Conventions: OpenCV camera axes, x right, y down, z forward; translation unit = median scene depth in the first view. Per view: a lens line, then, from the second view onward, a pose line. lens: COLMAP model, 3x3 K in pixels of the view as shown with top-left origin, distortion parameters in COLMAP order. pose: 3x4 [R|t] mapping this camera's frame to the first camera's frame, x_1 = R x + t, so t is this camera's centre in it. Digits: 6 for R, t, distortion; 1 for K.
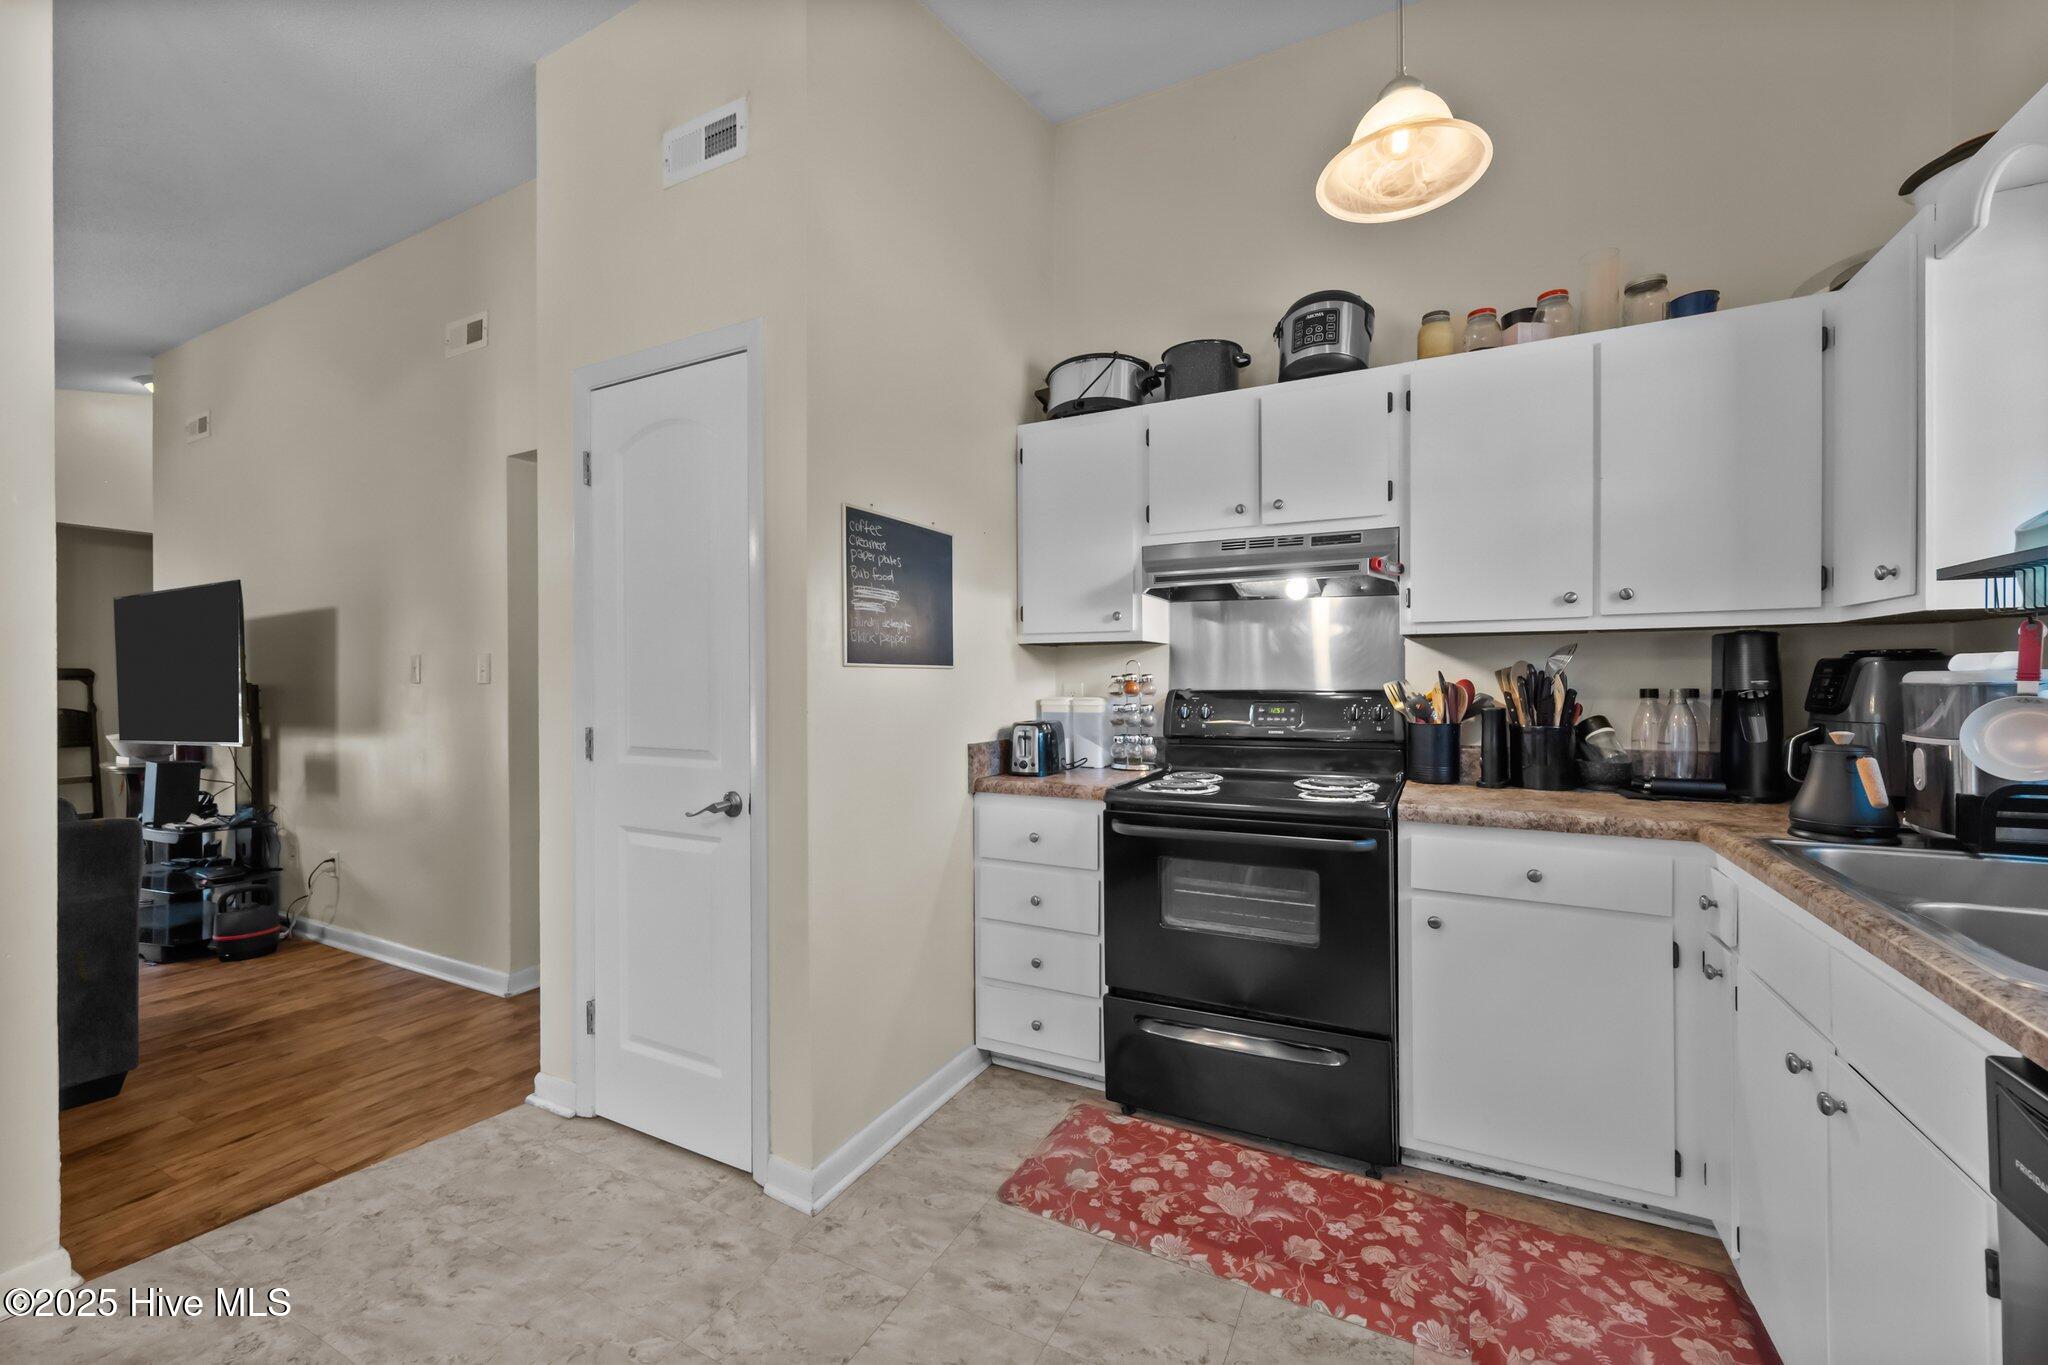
lens RADIAL K [[820.9, 0, 1025.2], [0, 820.9, 681.5], [0, 0, 1]] dist [-0.001460, 0.000016]
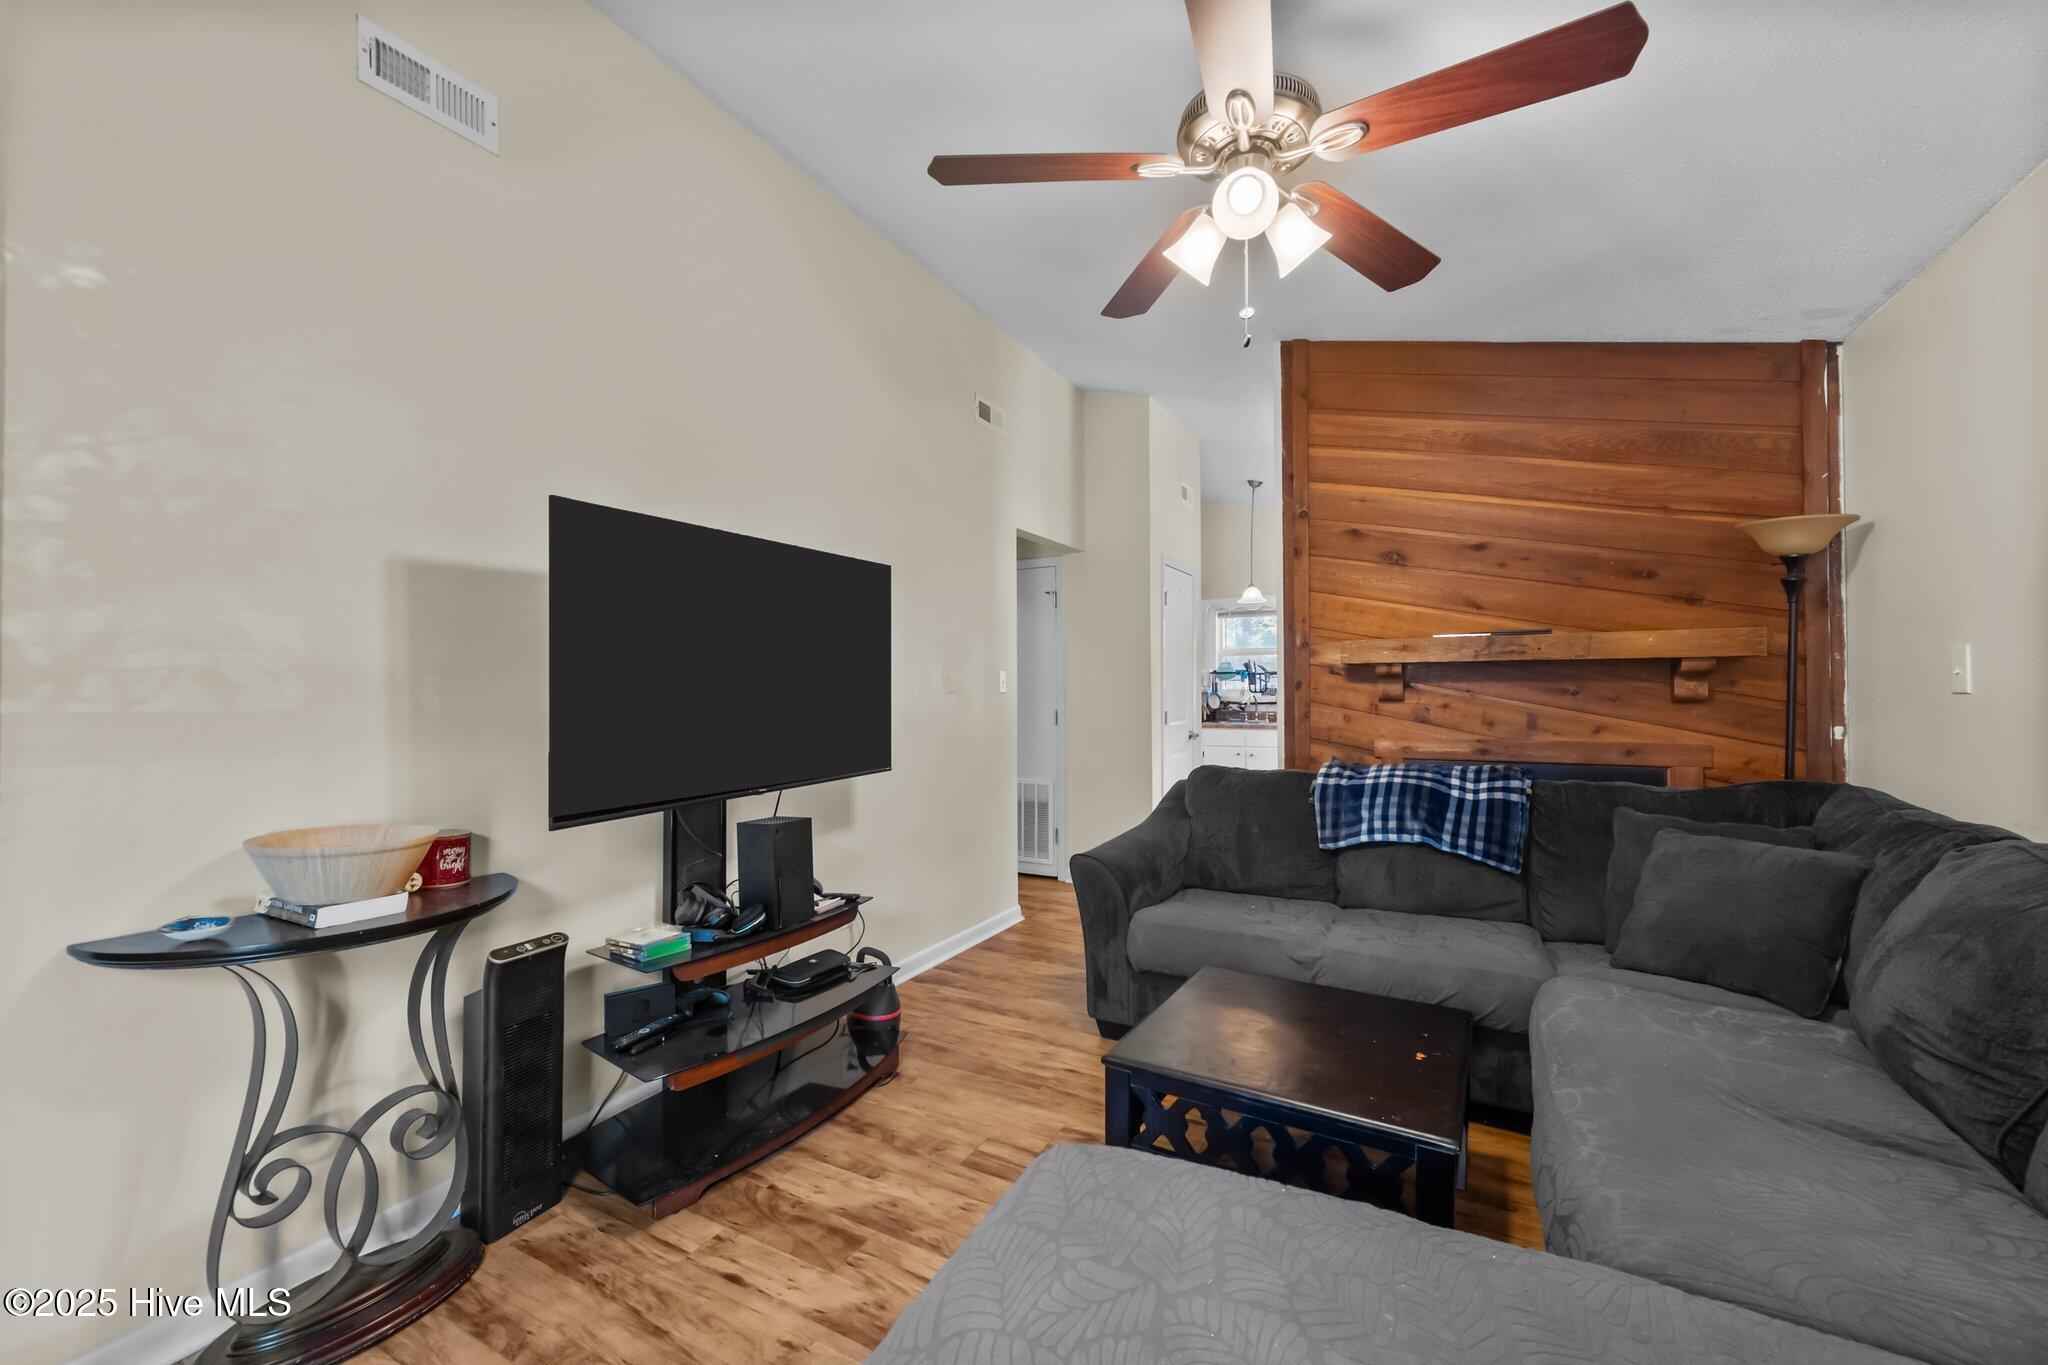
lens RADIAL K [[820.9, 0, 1031.5], [0, 820.9, 680.4], [0, 0, 1]] dist [-0.001460, 0.000016]
pose [[0.008118, 0.016229, 0.999835, -2.859980], [0.004965, 0.999855, -0.016270, 0.005126], [-0.999955, 0.005096, 0.008036, 1.374414]]
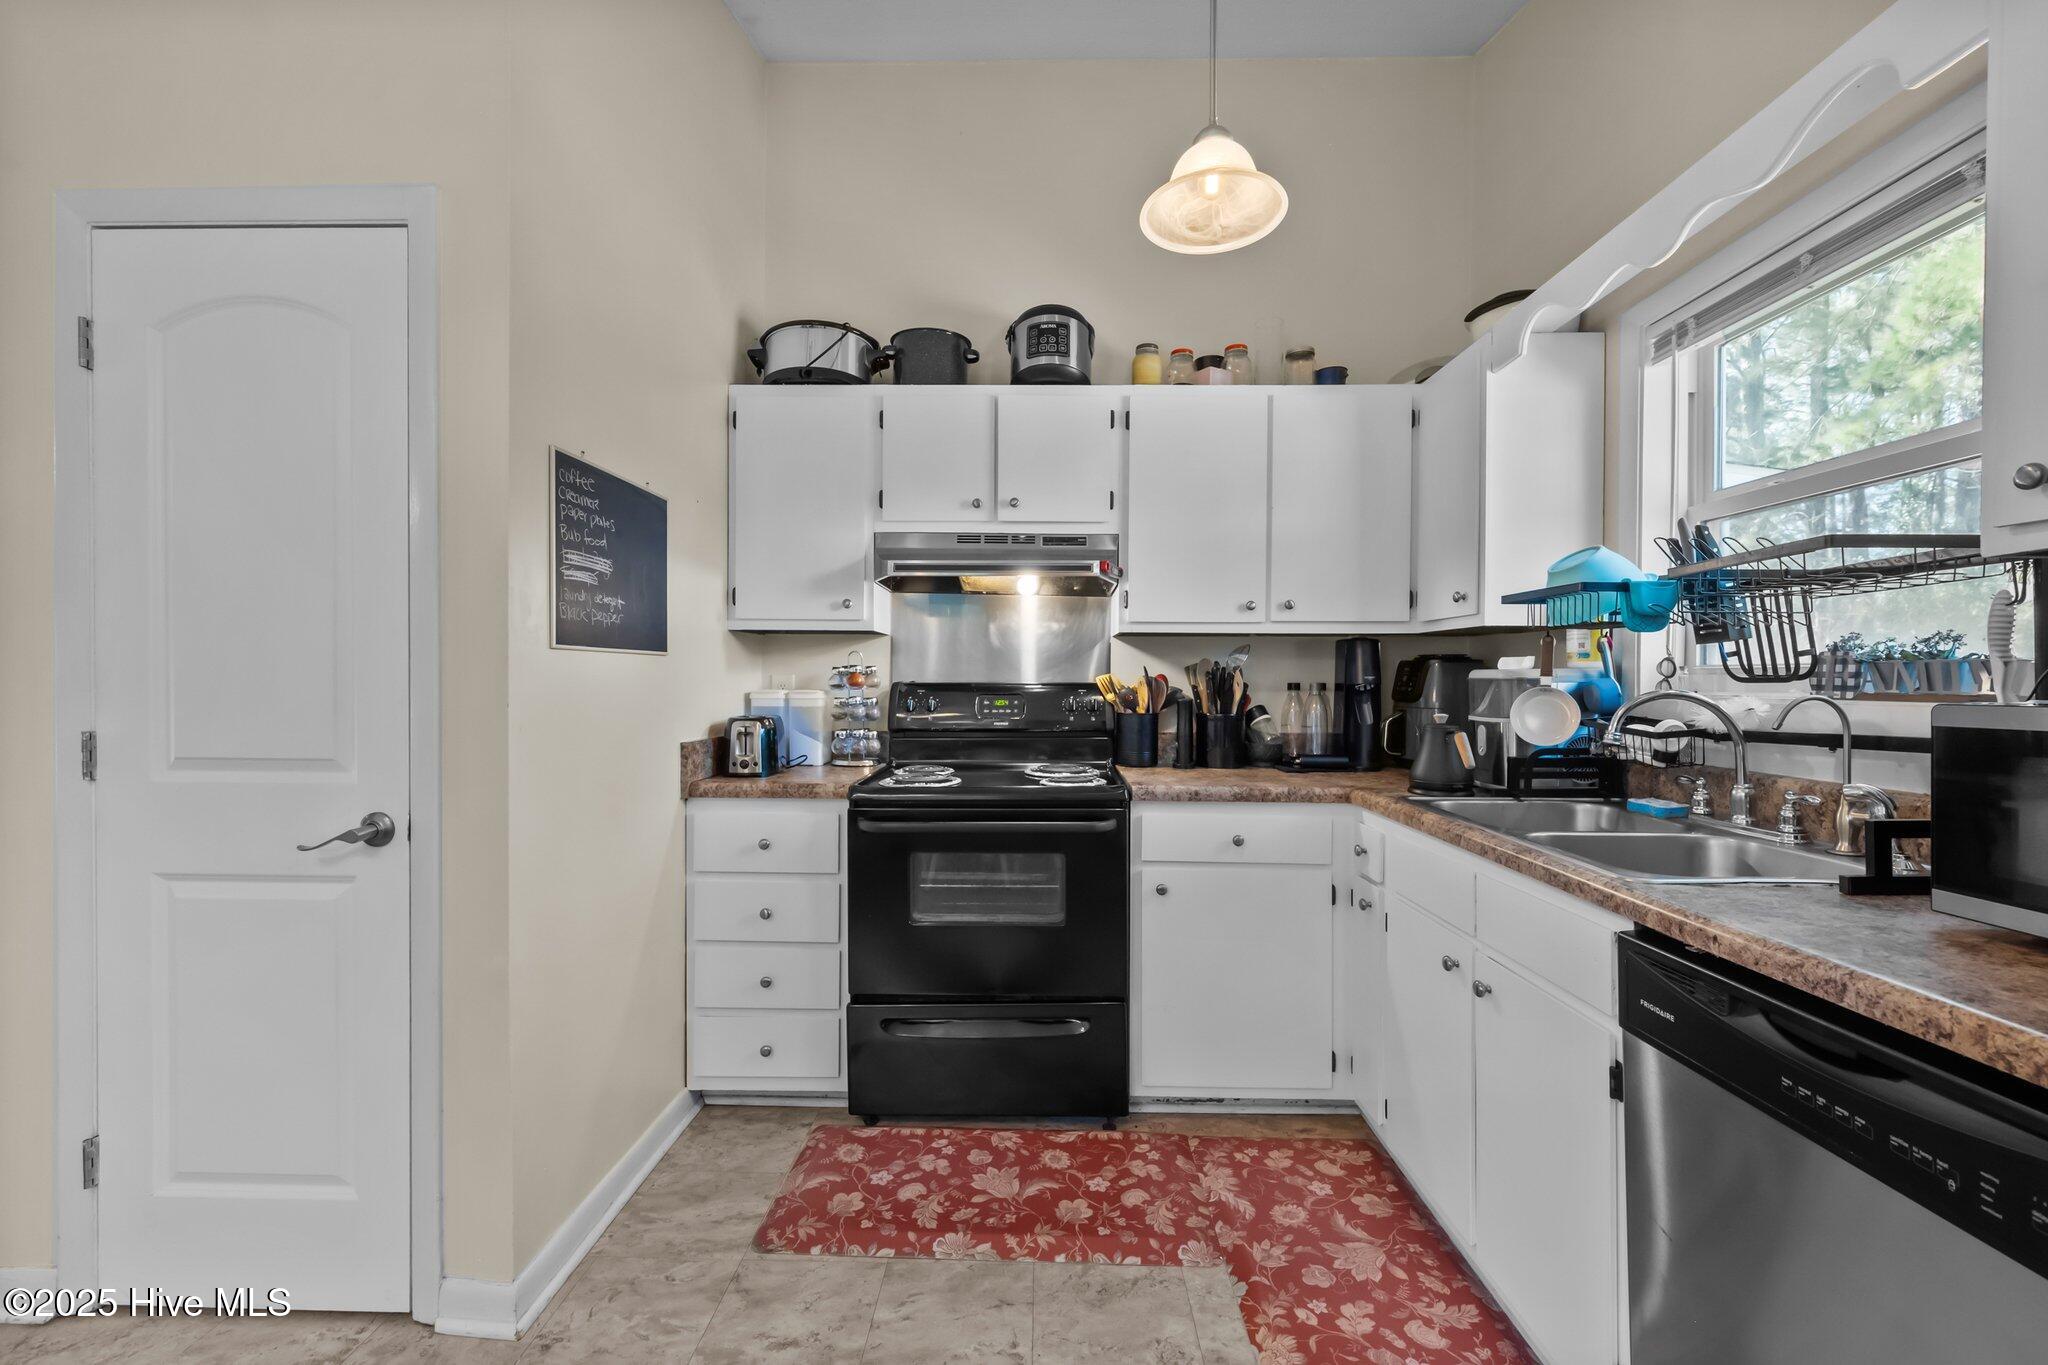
lens RADIAL K [[820.9, 0, 1026.3], [0, 820.9, 687.2], [0, 0, 1]] dist [-0.001460, 0.000016]
pose [[0.899058, 0.003337, 0.437817, -0.139021], [-0.007728, 0.999936, 0.008249, 0.008277], [-0.437762, -0.010800, 0.899026, 0.066222]]
